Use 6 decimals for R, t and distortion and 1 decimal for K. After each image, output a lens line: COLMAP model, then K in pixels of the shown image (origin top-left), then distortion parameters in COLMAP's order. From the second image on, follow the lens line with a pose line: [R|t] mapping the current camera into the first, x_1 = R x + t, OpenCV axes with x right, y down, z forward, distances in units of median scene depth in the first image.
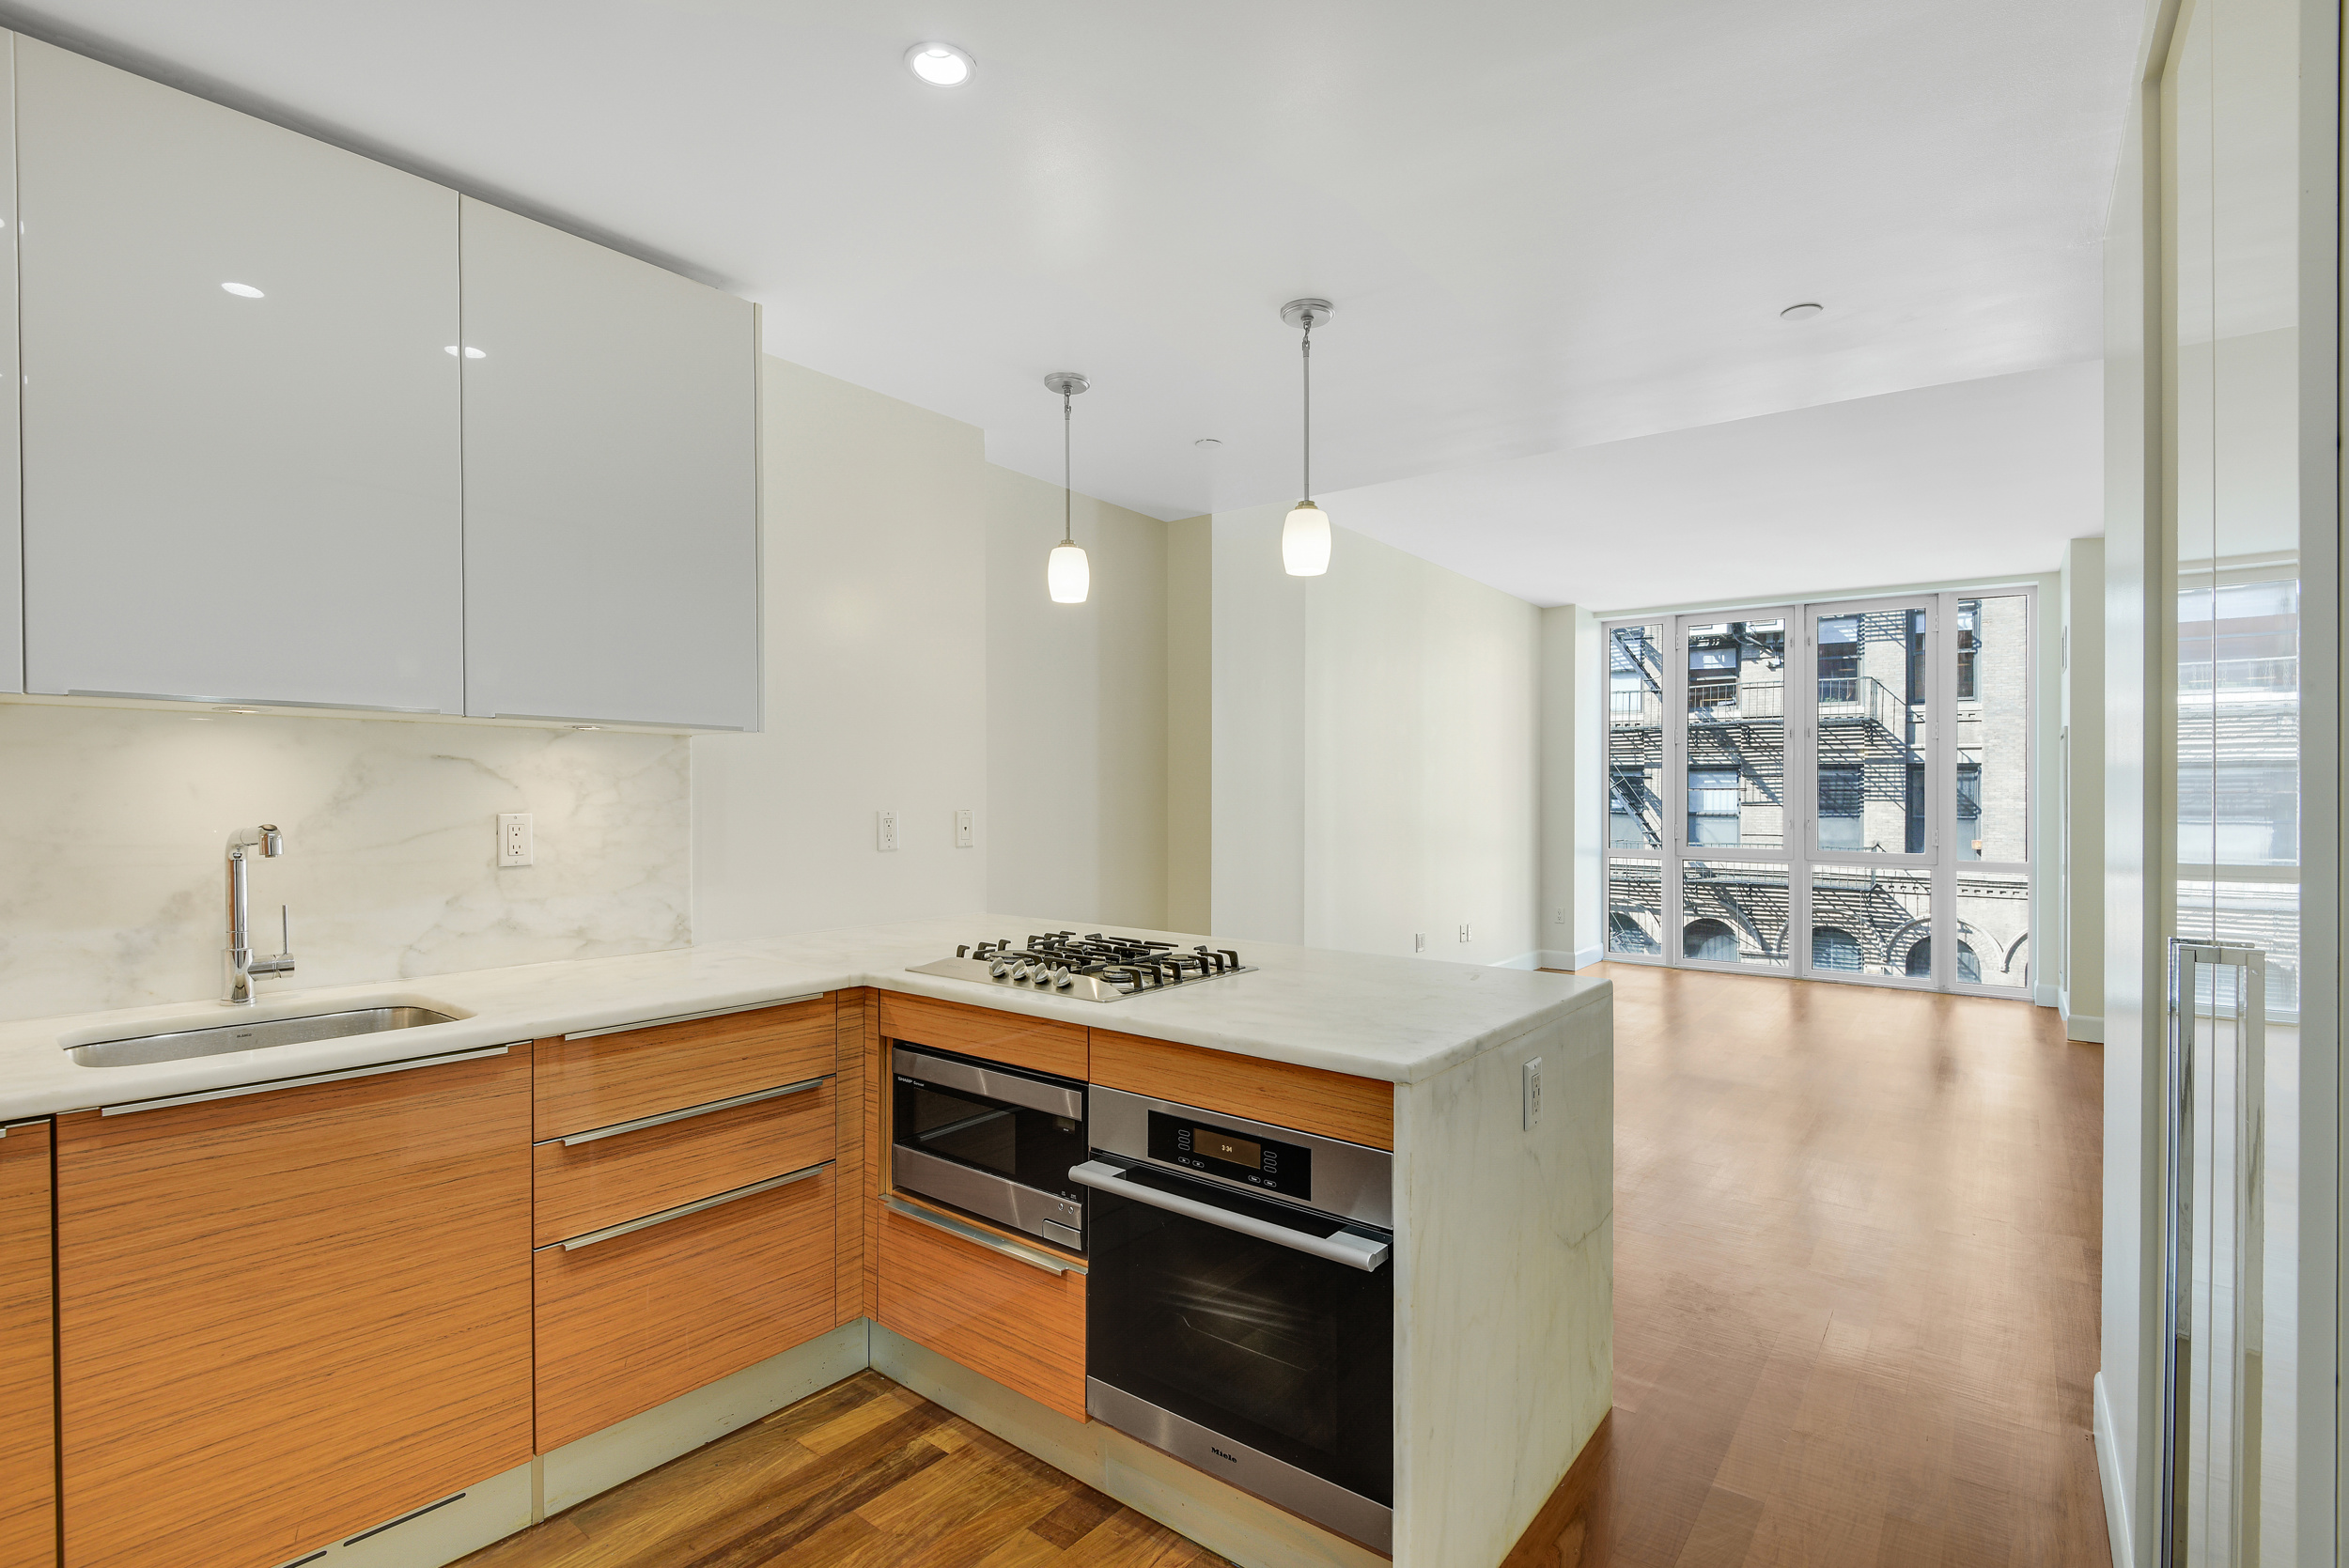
lens RADIAL K [[1110.5, 0, 1188.1], [0, 1110.5, 746.2], [0, 0, 1]] dist [-0.007870, -0.014901]
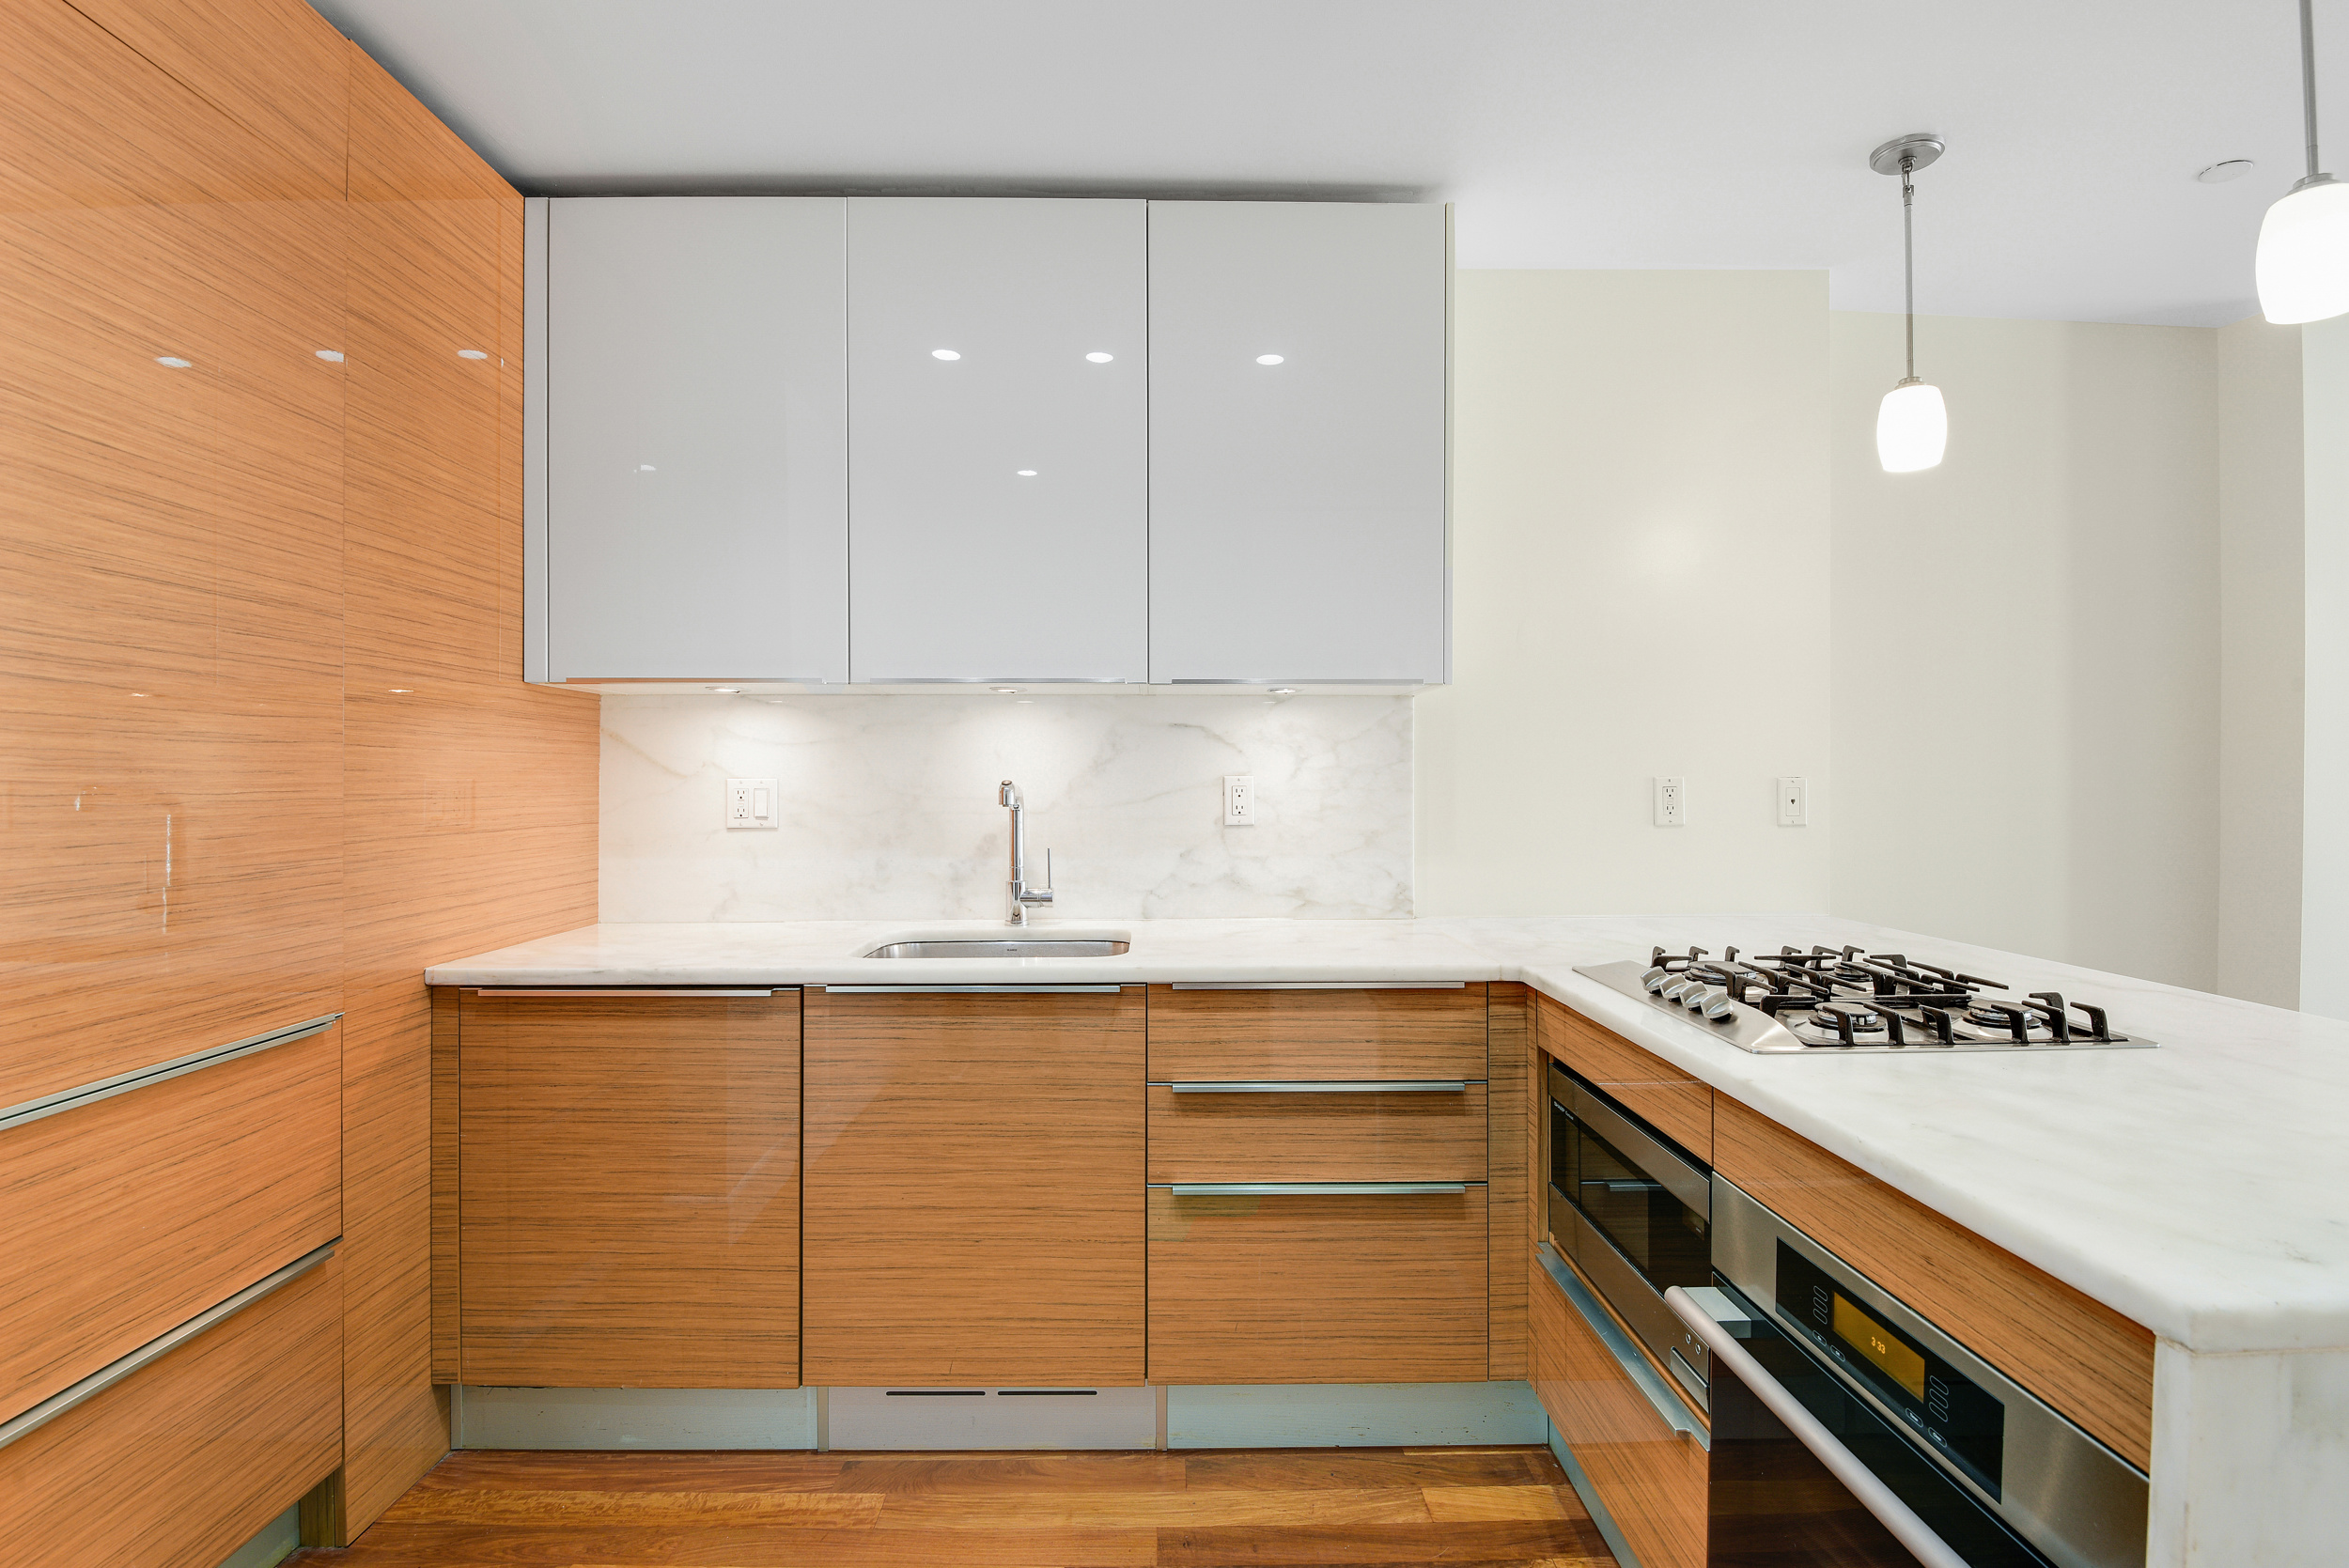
lens RADIAL K [[1110.5, 0, 1154.2], [0, 1110.5, 768.4], [0, 0, 1]] dist [-0.007870, -0.014901]
pose [[0.615248, -0.013374, -0.788220, 0.223520], [0.035984, 0.999290, 0.011132, 0.047987], [0.787512, -0.035212, 0.615293, 0.343748]]
